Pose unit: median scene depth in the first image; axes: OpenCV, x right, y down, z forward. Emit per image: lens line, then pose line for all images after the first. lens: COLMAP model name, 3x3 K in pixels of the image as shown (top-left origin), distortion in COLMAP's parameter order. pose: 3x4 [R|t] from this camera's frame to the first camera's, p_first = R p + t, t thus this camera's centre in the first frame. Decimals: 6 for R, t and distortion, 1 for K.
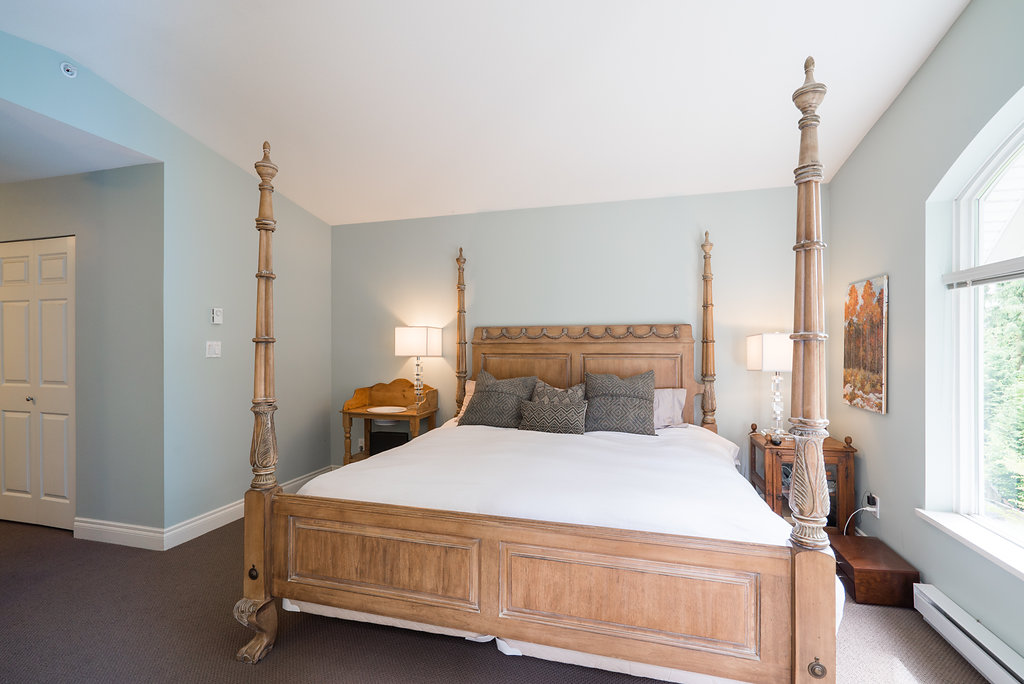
lens RADIAL K [[465.1, 0, 512.8], [0, 465.1, 344.7], [0, 0, 1]] dist [-0.006896, 0.002076]
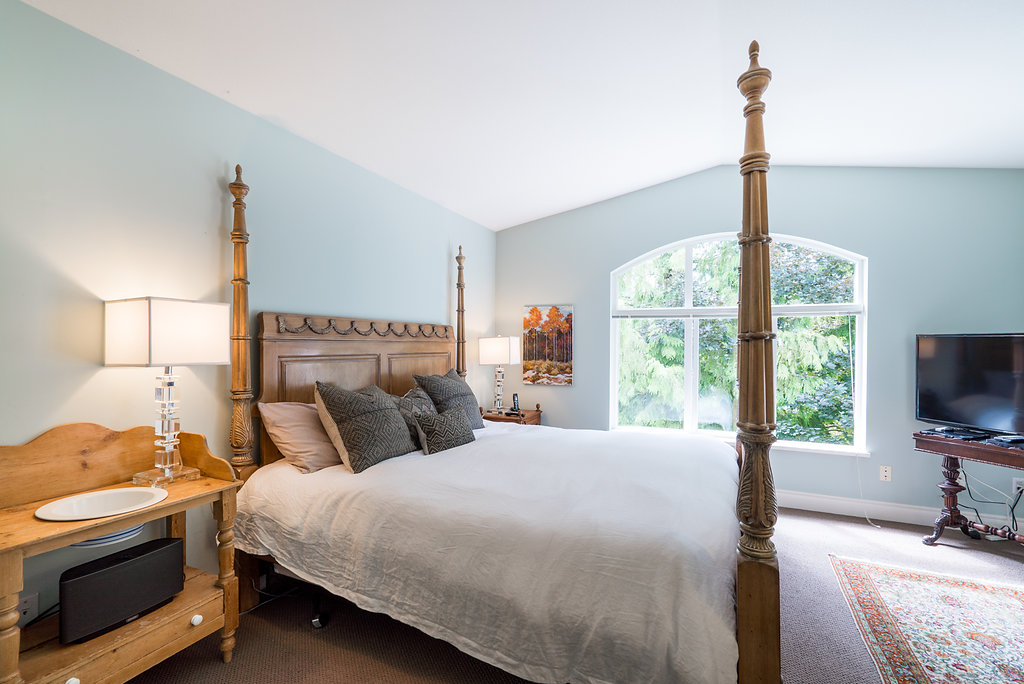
lens RADIAL K [[465.1, 0, 513.8], [0, 465.1, 344.8], [0, 0, 1]] dist [-0.006896, 0.002076]
pose [[0.168679, 0.002649, 0.985667, -0.694828], [-0.010826, 0.999941, -0.000834, 0.000914], [-0.985612, -0.010530, 0.168698, 0.676004]]
